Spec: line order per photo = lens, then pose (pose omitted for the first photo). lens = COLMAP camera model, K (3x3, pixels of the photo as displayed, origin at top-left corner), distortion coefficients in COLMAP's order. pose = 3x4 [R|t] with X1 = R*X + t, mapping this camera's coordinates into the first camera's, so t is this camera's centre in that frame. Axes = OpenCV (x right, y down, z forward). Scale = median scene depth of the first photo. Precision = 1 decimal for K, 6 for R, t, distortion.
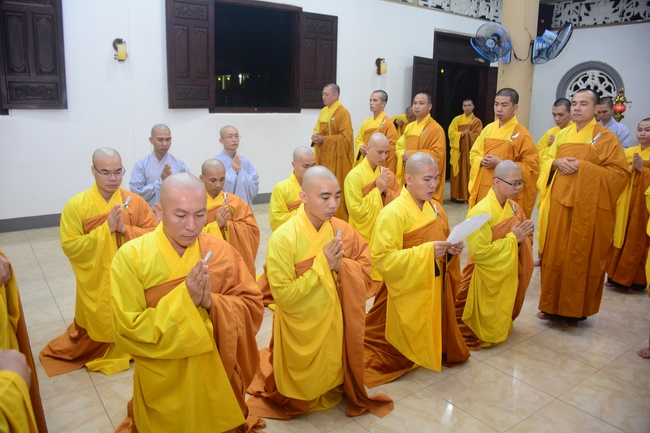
lens RADIAL K [[499.9, 0, 321.0], [0, 499.9, 216.5], [0, 0, 1]] dist [-0.155037, 0.100009]
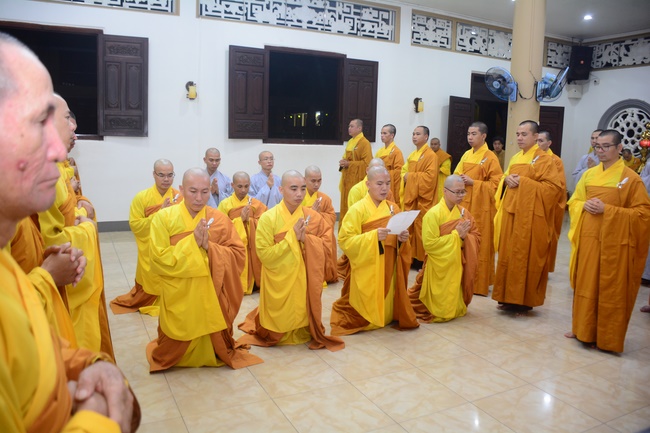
lens RADIAL K [[499.9, 0, 321.0], [0, 499.9, 216.5], [0, 0, 1]] dist [-0.155037, 0.100009]
pose [[0.987677, 0.032690, -0.153055, 0.225444], [-0.043960, 0.996519, -0.070836, 0.100447], [0.150207, 0.076691, 0.985676, -0.326500]]
